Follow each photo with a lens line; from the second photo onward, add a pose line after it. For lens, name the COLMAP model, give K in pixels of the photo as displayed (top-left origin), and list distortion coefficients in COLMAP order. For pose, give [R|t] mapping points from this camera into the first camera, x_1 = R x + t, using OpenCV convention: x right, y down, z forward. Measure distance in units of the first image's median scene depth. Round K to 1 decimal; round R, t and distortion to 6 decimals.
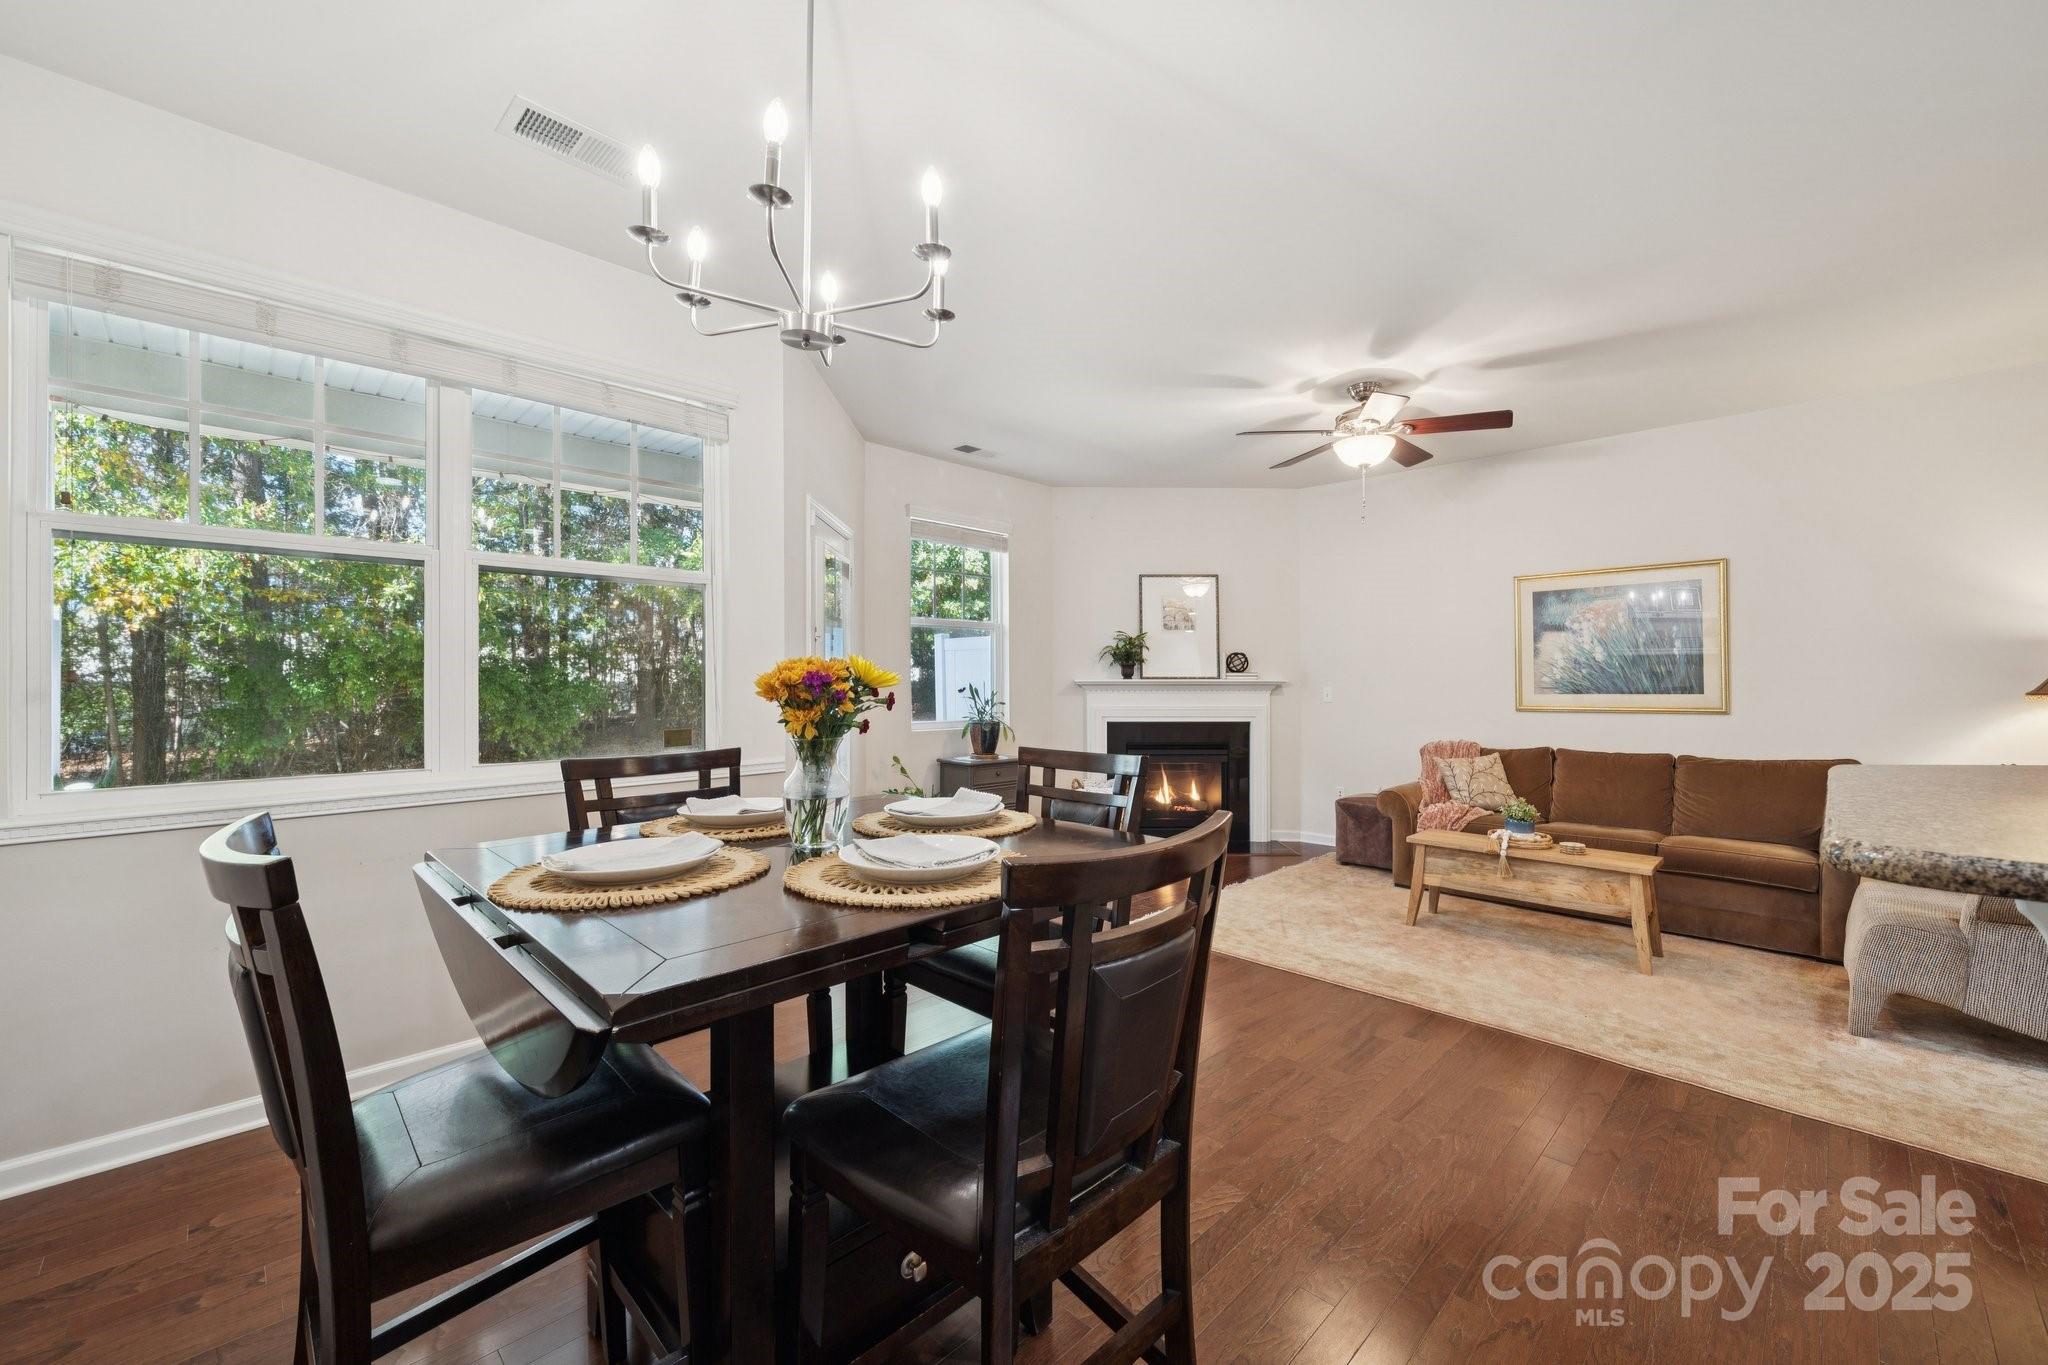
lens RADIAL K [[831.4, 0, 1046.2], [0, 831.4, 669.1], [0, 0, 1]] dist [0.002132, 0.000985]
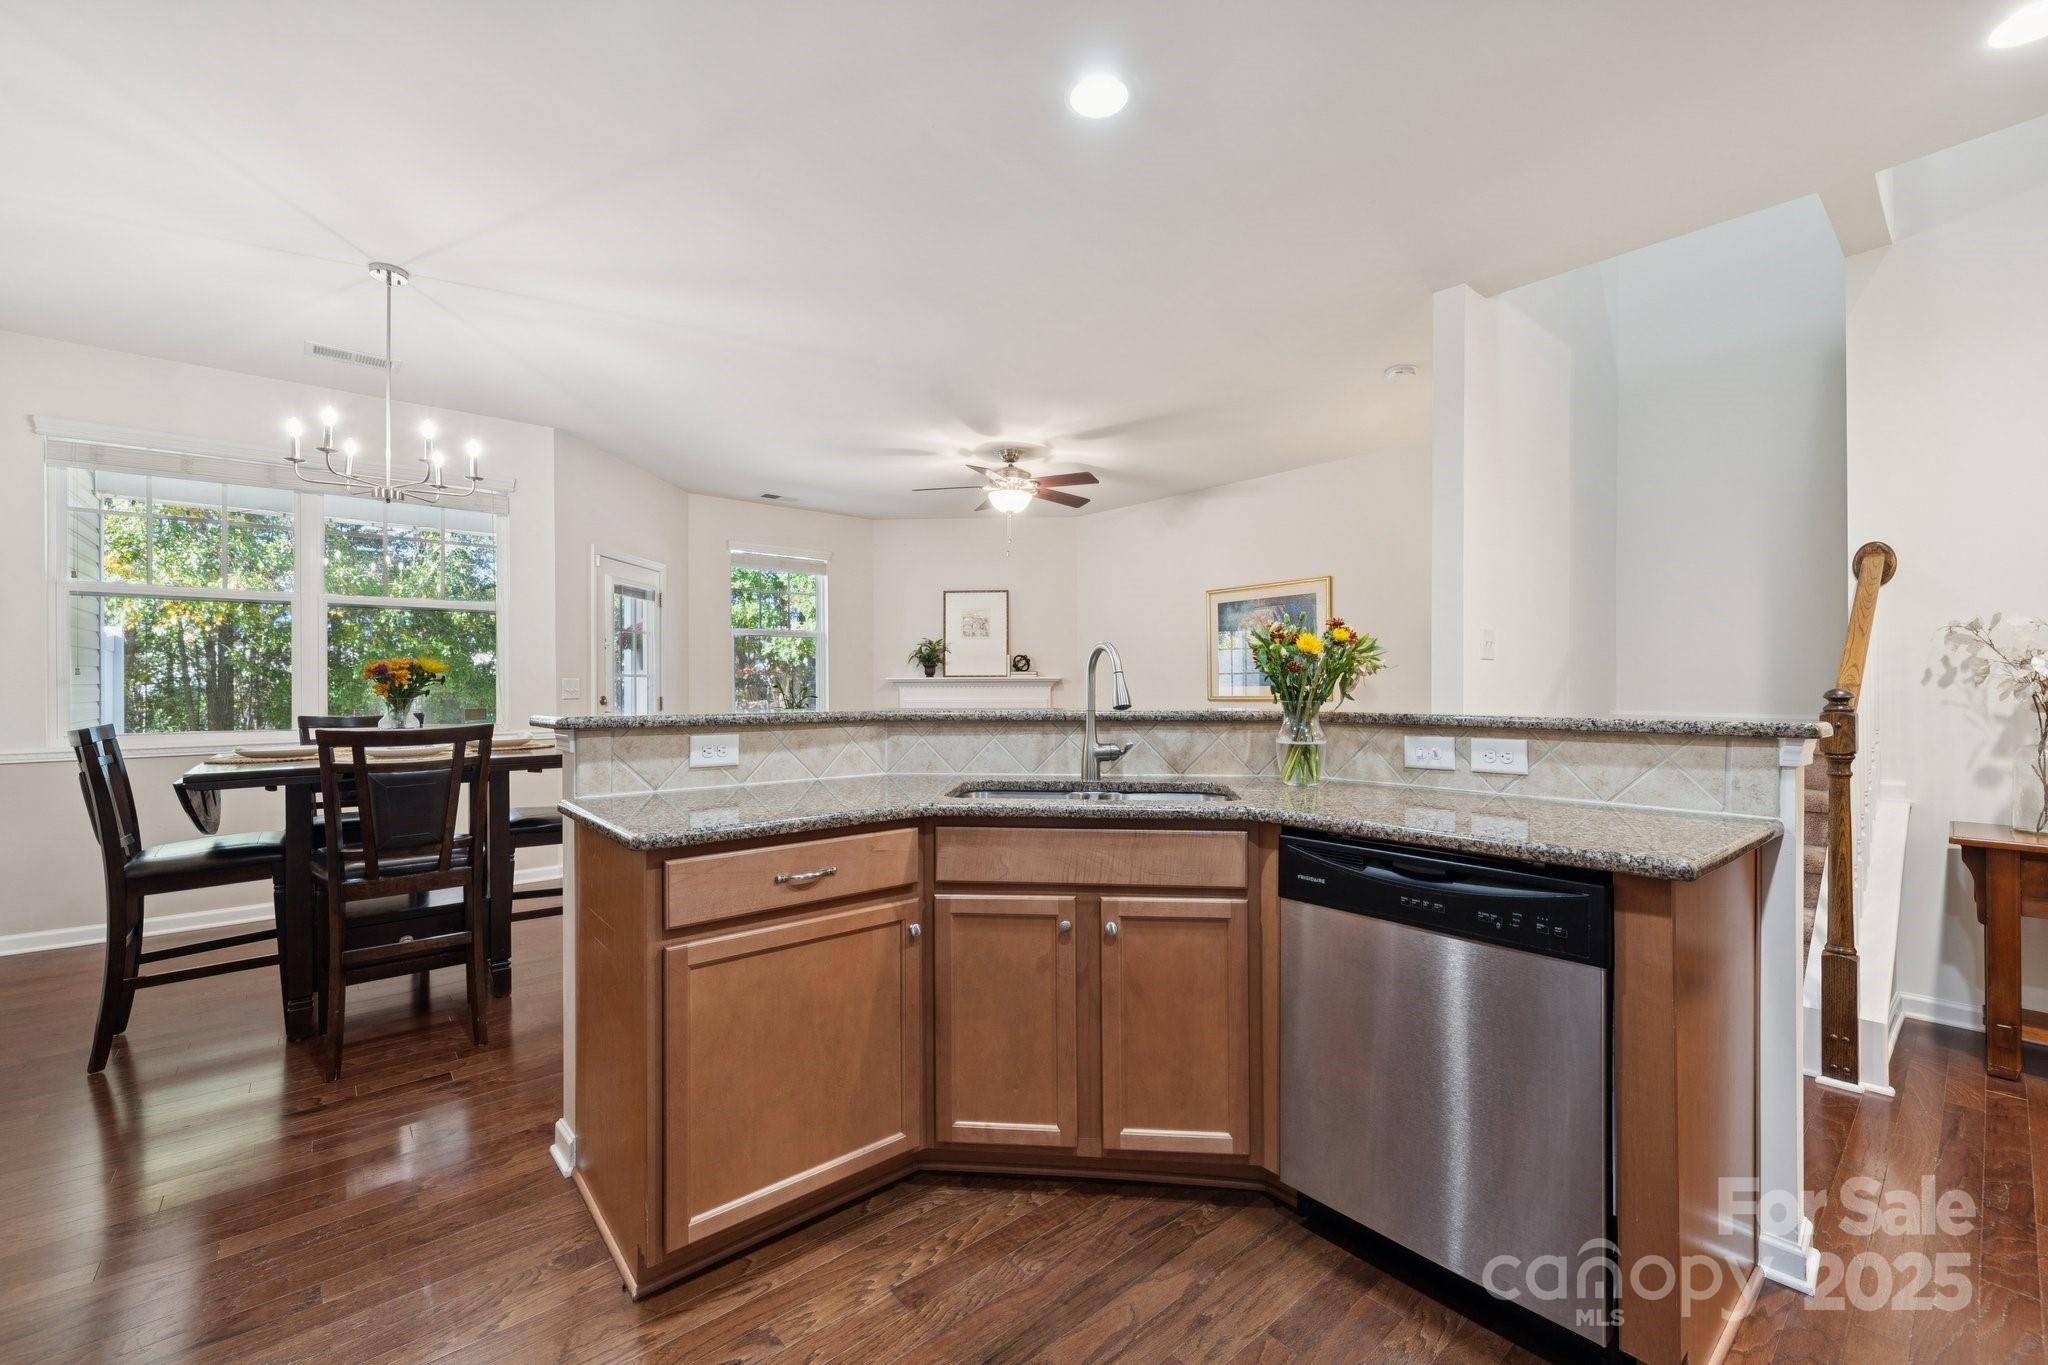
lens RADIAL K [[831.4, 0, 1037.9], [0, 831.4, 681.7], [0, 0, 1]] dist [0.002132, 0.000985]
pose [[0.996730, -0.006144, -0.080566, 0.425745], [0.006923, 0.999932, 0.009396, 0.010343], [0.080503, -0.009923, 0.996705, -0.259897]]
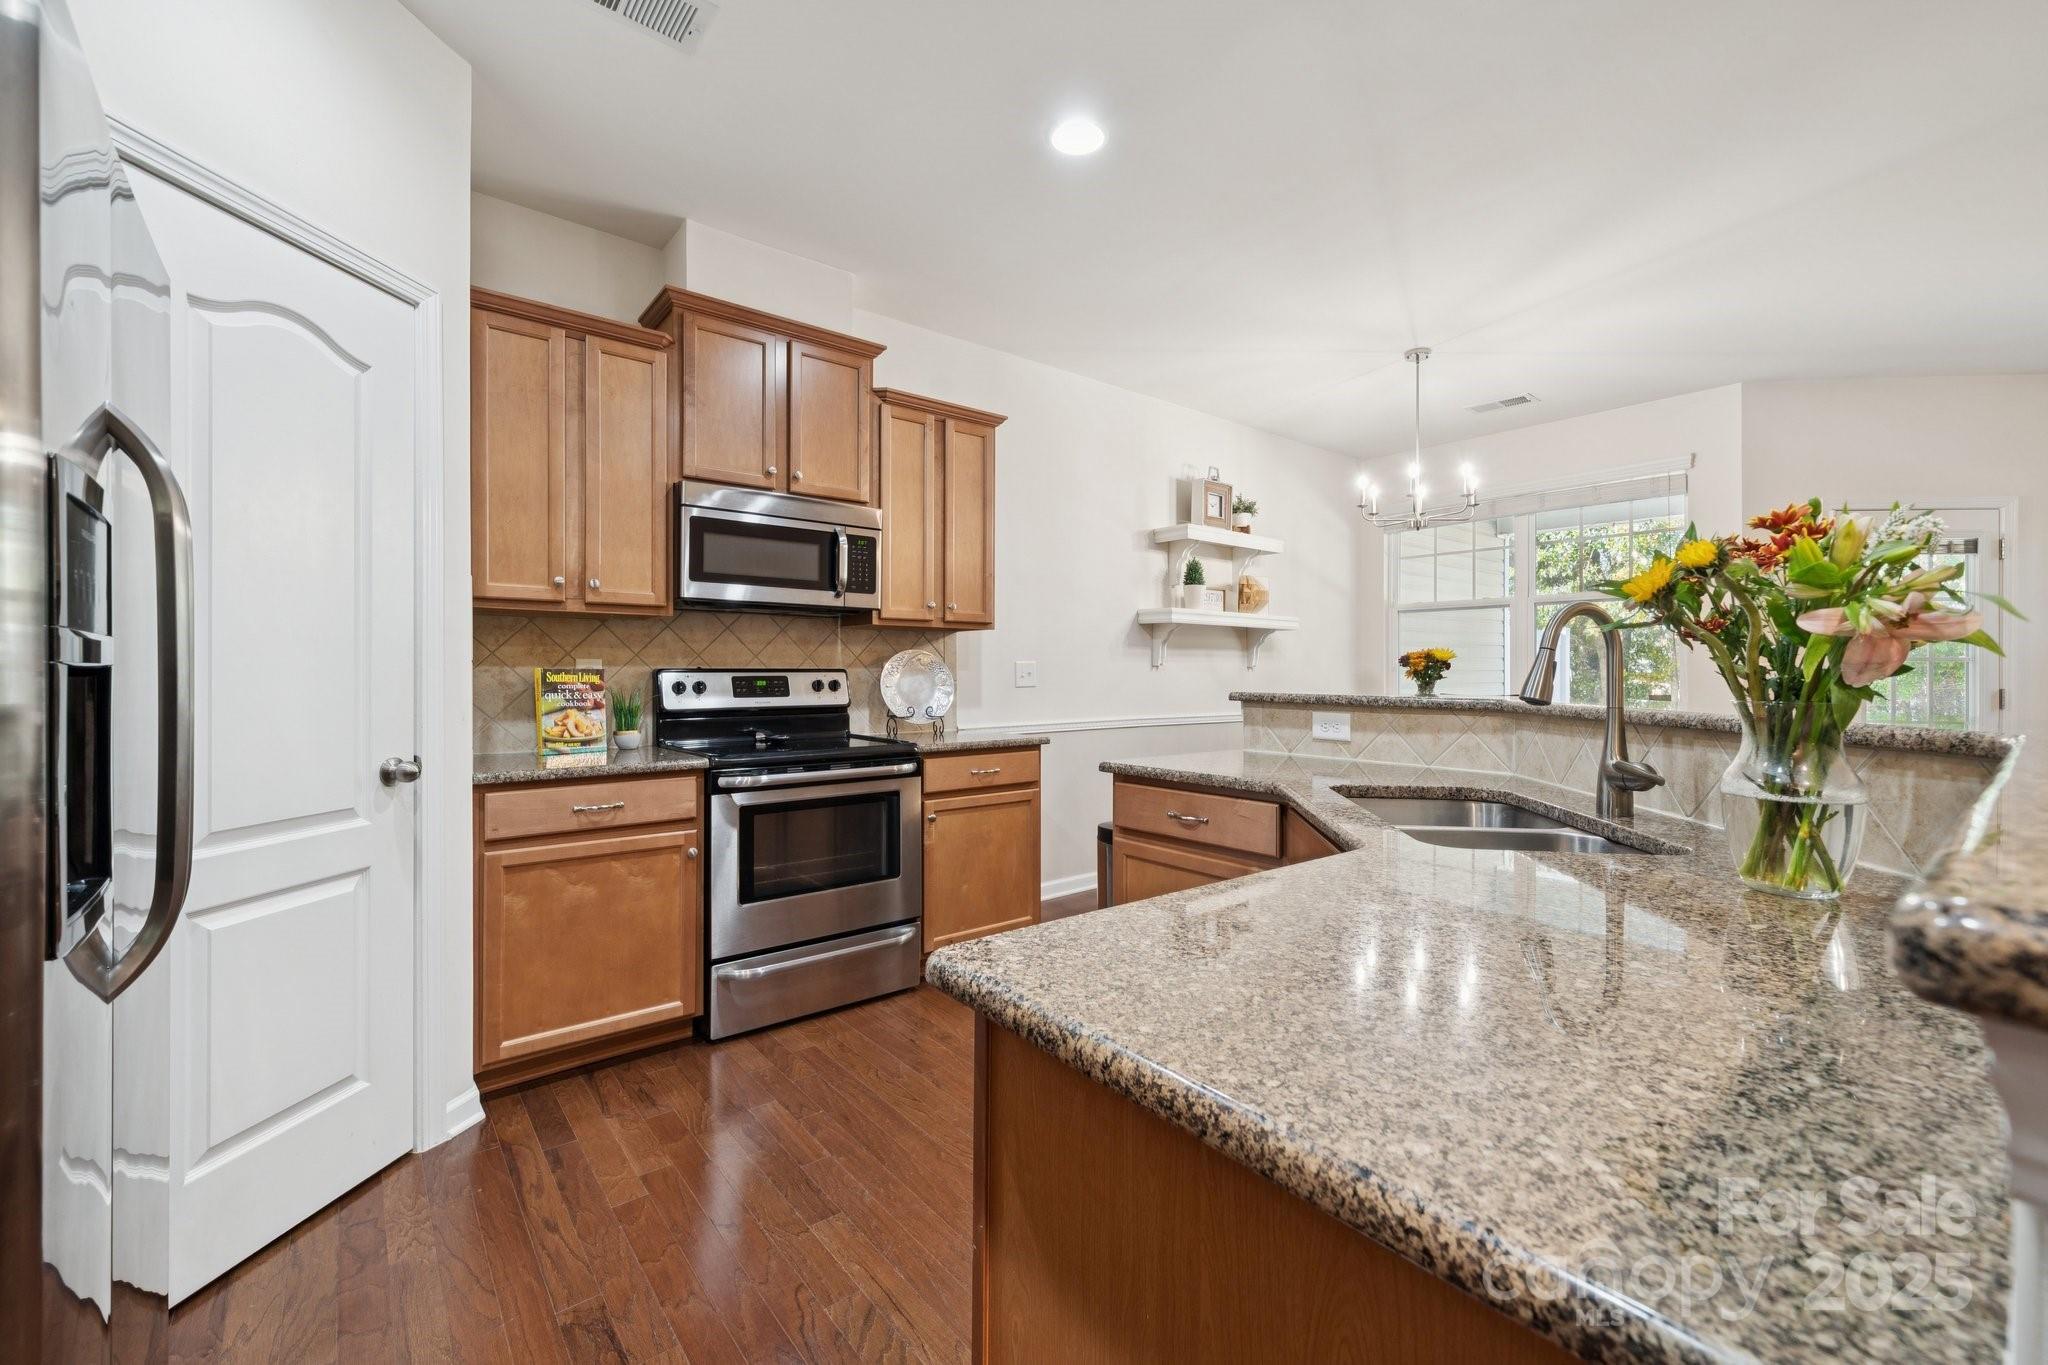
lens RADIAL K [[831.4, 0, 1011.3], [0, 831.4, 681.2], [0, 0, 1]] dist [0.002132, 0.000985]
pose [[-0.123728, 0.007063, -0.992291, 0.740731], [0.008695, 0.999944, 0.006033, 0.017286], [0.992278, -0.007882, -0.123782, 0.024934]]
